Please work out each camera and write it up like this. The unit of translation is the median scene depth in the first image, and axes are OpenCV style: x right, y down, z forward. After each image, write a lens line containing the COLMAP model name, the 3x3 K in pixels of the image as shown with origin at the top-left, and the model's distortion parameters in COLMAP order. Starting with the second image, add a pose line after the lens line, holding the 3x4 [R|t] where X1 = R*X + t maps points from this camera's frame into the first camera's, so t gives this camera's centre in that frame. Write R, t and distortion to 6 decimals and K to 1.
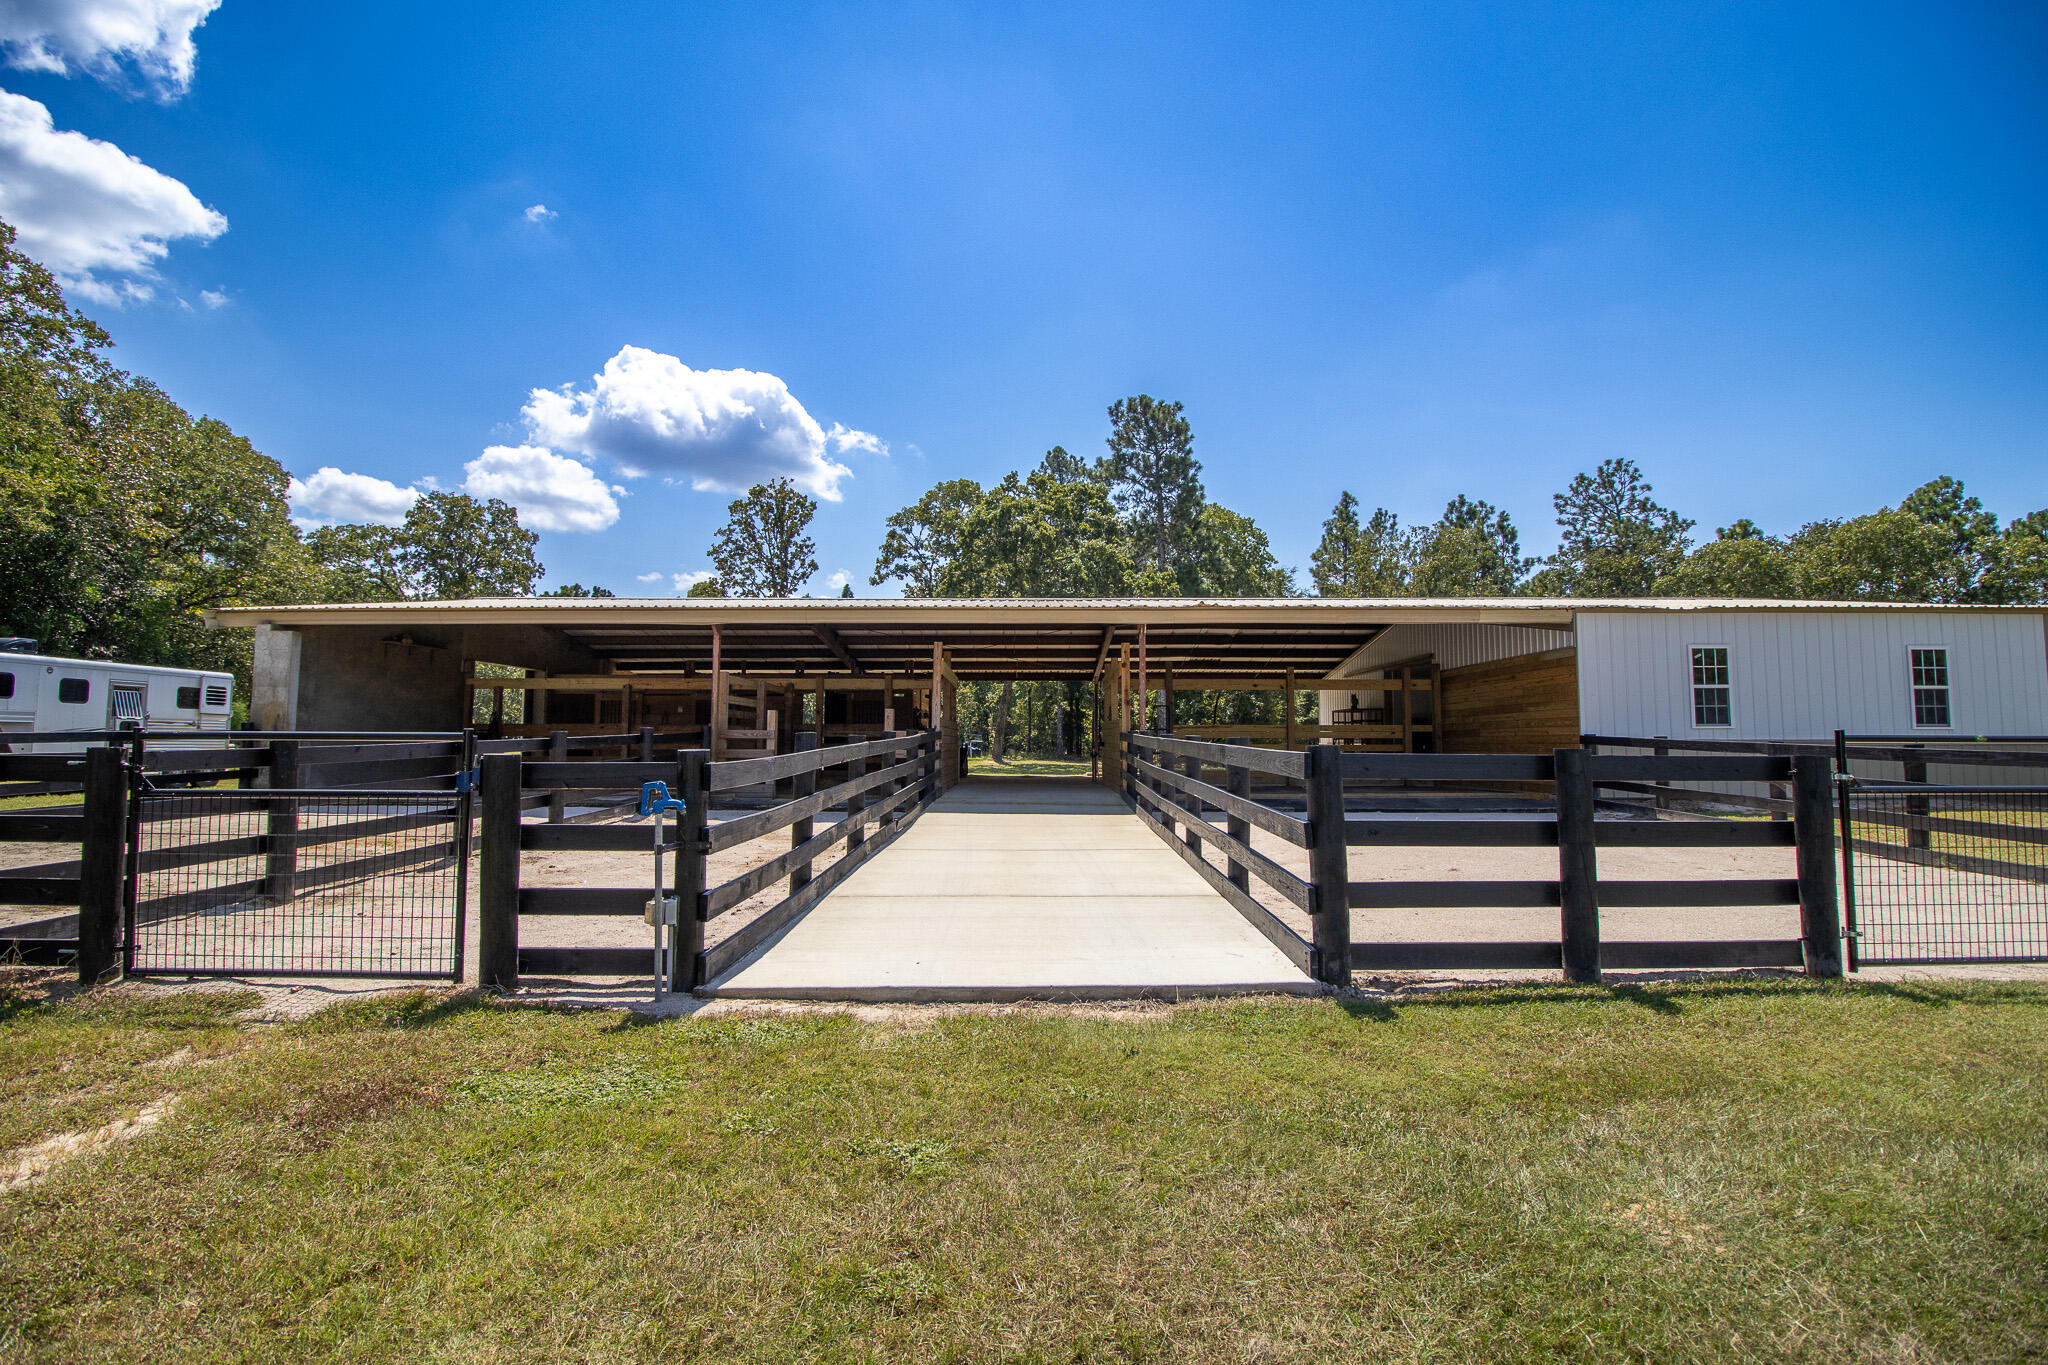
lens RADIAL K [[960.8, 0, 1024.1], [0, 960.8, 685.1], [0, 0, 1]] dist [-0.002823, -0.004265]
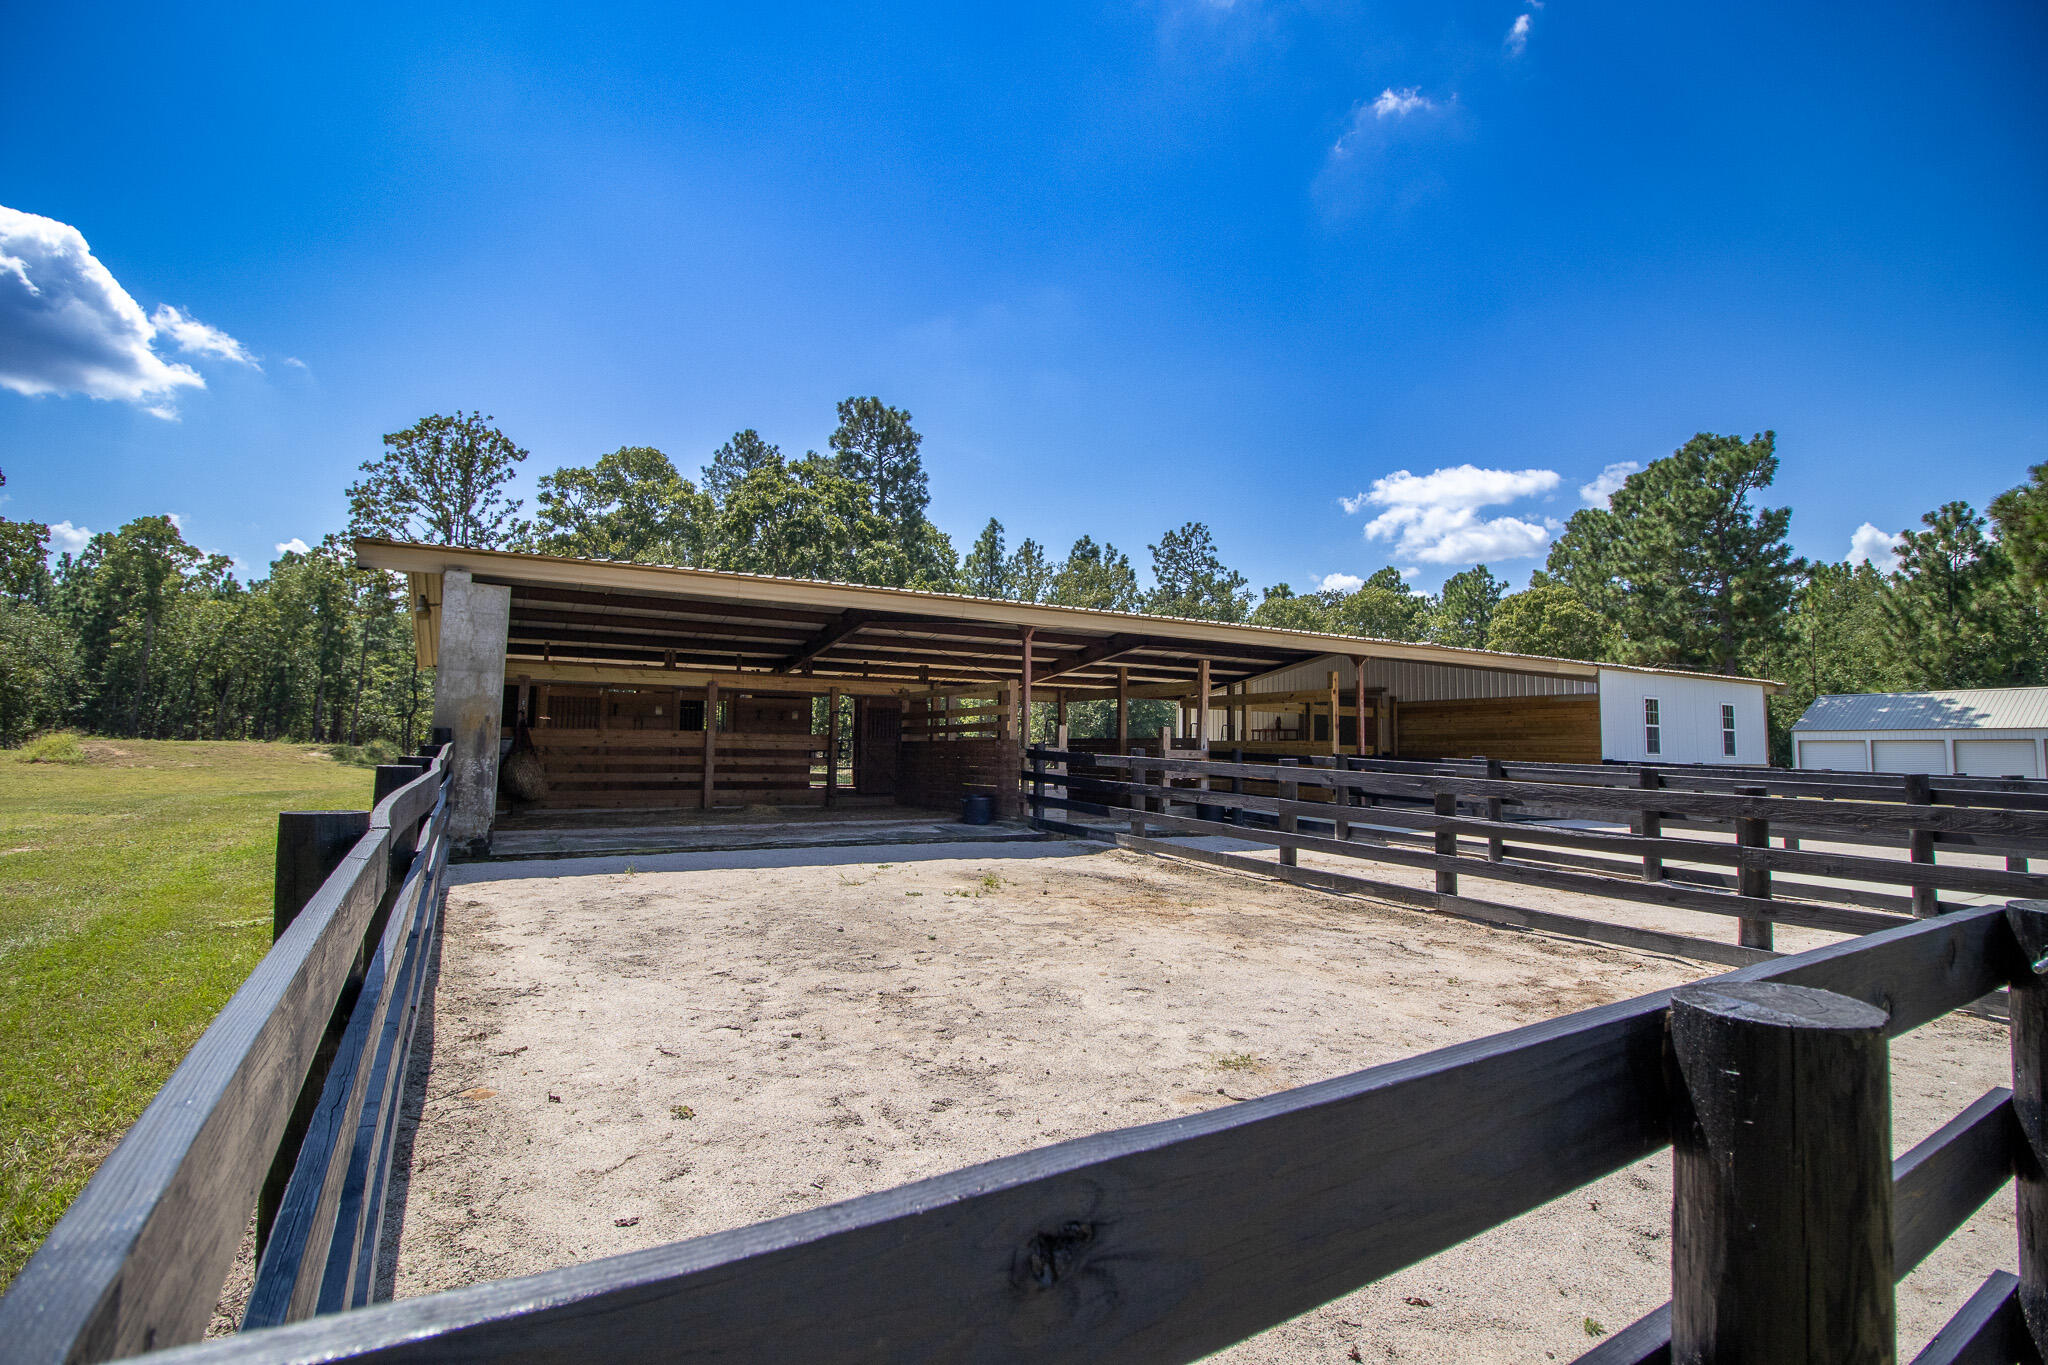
lens RADIAL K [[935.7, 0, 976.0], [0, 935.7, 723.9], [0, 0, 1]] dist [-0.010954, -0.008824]
pose [[0.860327, 0.023385, 0.509206, -0.288270], [-0.045014, 0.998530, 0.030196, 0.000663], [-0.507752, -0.048900, 0.860115, 0.109359]]
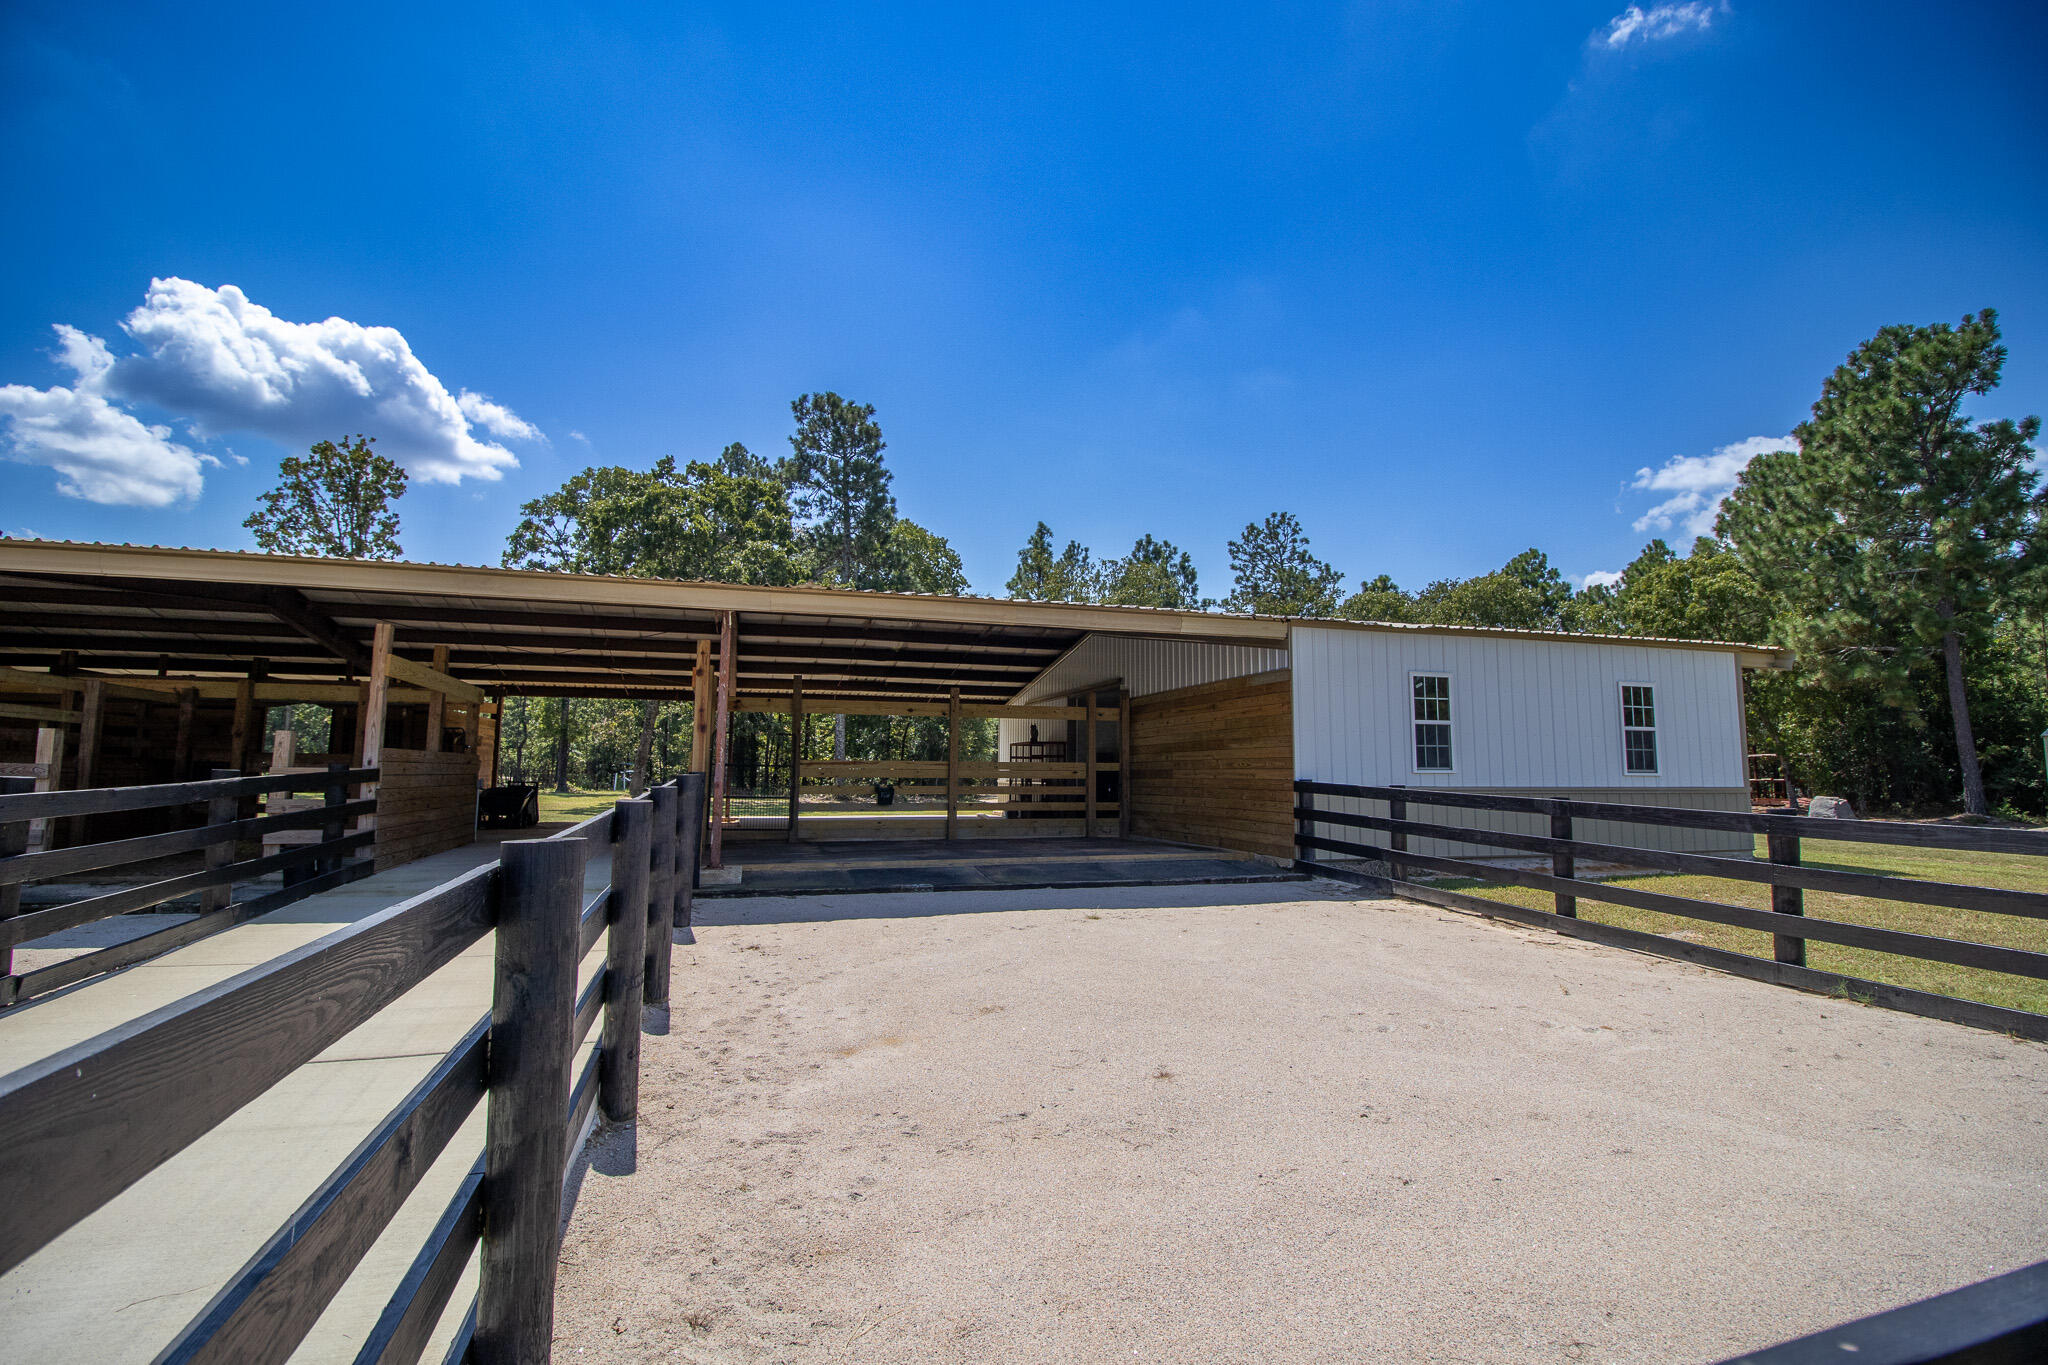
lens RADIAL K [[935.7, 0, 1024.4], [0, 935.7, 698.3], [0, 0, 1]] dist [-0.010954, -0.008824]
pose [[0.953740, 0.030304, 0.299103, 0.045824], [-0.025014, 0.999456, -0.021500, 0.002265], [-0.299592, 0.013023, 0.953979, 0.111963]]
